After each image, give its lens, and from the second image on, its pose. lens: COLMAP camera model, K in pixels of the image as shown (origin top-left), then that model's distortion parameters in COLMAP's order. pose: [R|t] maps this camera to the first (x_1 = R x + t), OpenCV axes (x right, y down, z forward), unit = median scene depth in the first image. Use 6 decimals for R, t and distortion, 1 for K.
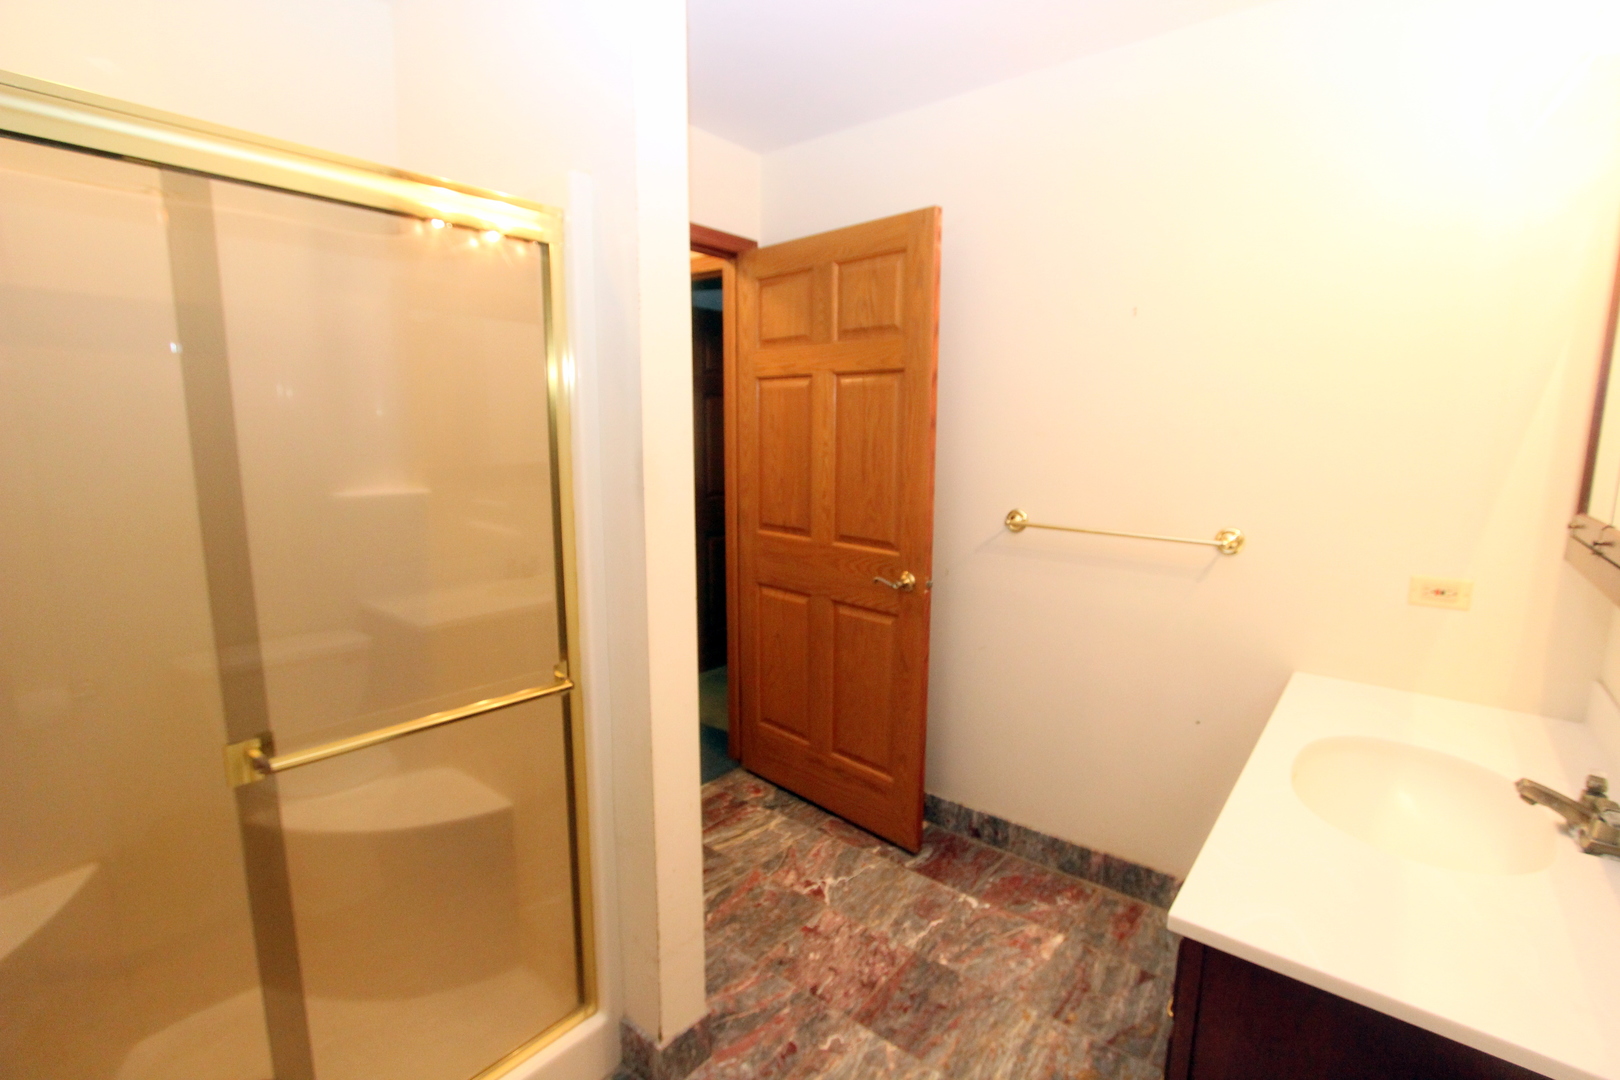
lens RADIAL K [[744.6, 0, 827.5], [0, 744.6, 544.6], [0, 0, 1]] dist [-0.019368, 0.000738]
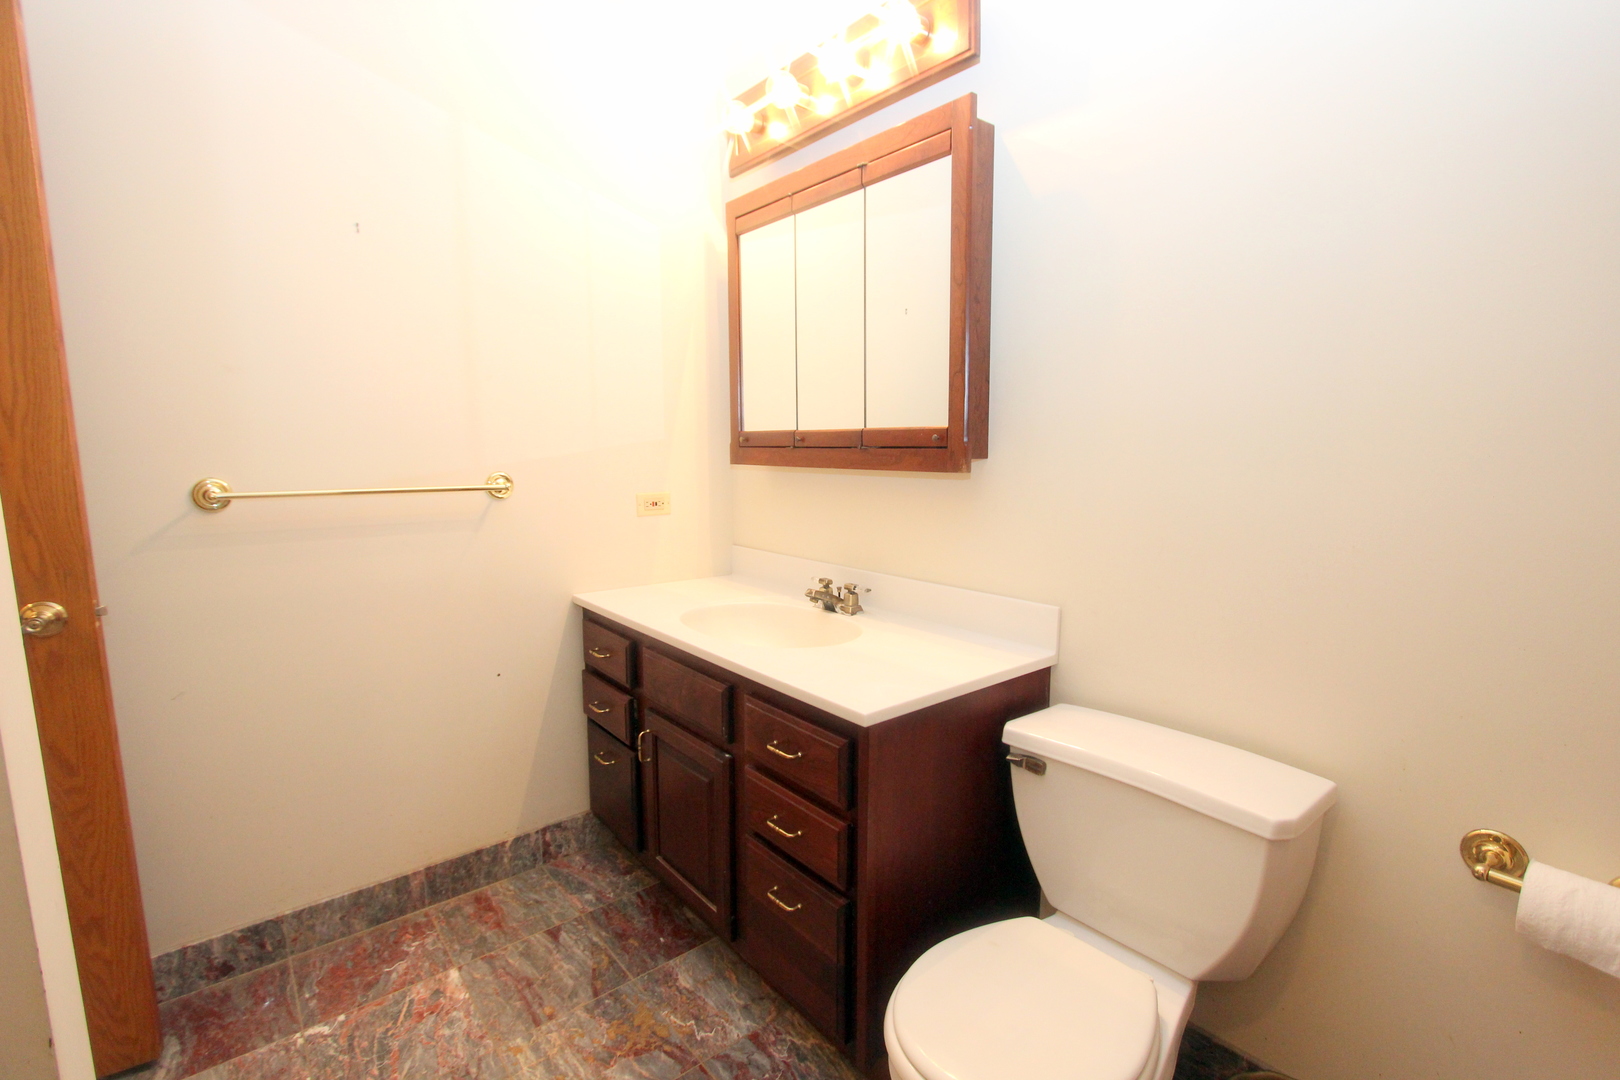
lens RADIAL K [[744.6, 0, 827.4], [0, 744.6, 544.3], [0, 0, 1]] dist [-0.019368, 0.000738]
pose [[0.198302, -0.139140, 0.970215, -0.330530], [0.156996, 0.981601, 0.108685, 0.032113], [-0.967486, 0.130767, 0.216497, 0.337163]]
